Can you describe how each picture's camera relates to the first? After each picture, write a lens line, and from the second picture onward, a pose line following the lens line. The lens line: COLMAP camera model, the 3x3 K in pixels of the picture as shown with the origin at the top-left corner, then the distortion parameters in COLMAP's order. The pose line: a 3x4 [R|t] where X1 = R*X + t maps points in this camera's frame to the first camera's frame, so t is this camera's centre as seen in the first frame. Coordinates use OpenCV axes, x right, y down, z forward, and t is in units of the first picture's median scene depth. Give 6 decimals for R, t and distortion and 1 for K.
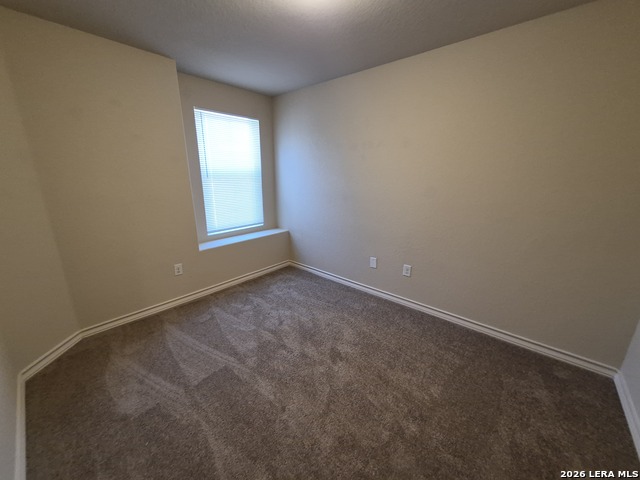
lens RADIAL K [[251.1, 0, 315.4], [0, 251.1, 242.4], [0, 0, 1]] dist [0.006938, -0.000436]
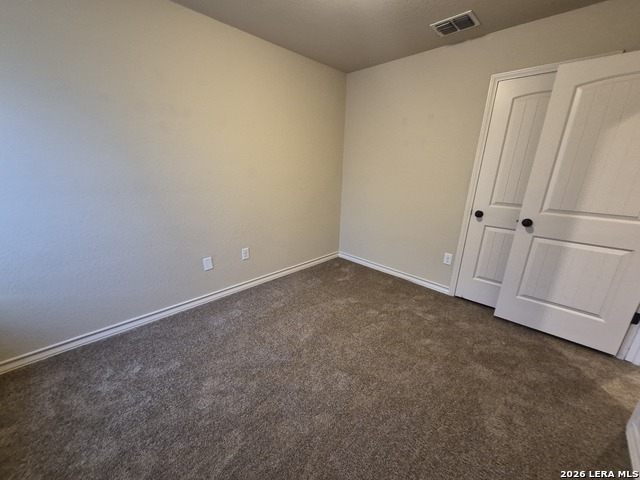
lens RADIAL K [[251.1, 0, 315.4], [0, 251.1, 242.4], [0, 0, 1]] dist [0.006938, -0.000436]
pose [[0.064843, -0.293913, 0.953630, -0.541681], [0.247326, 0.930558, 0.269985, -0.127463], [-0.966760, 0.218351, 0.133033, 0.571920]]
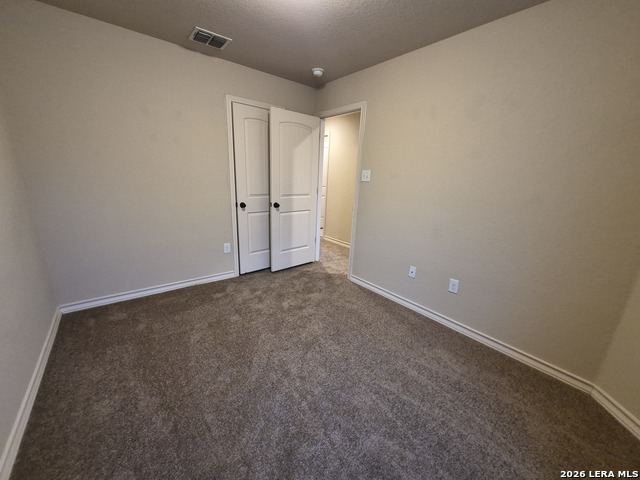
lens RADIAL K [[251.1, 0, 315.4], [0, 251.1, 242.4], [0, 0, 1]] dist [0.006938, -0.000436]
pose [[-0.983081, -0.088234, 0.160521, -0.156924], [0.006034, 0.860264, 0.509813, -0.264928], [-0.183073, 0.502156, -0.845177, 1.077970]]
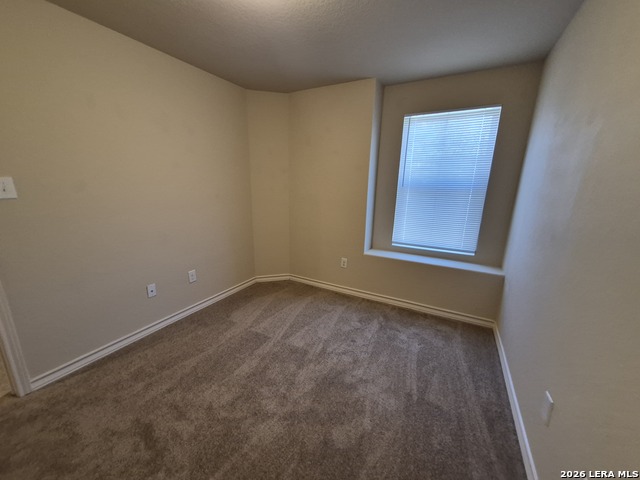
lens RADIAL K [[251.1, 0, 315.4], [0, 251.1, 242.4], [0, 0, 1]] dist [0.006938, -0.000436]
pose [[0.219583, 0.229847, -0.948132, 0.496361], [-0.277763, 0.946358, 0.165088, -0.134891], [0.935217, 0.227106, 0.271647, 0.529048]]
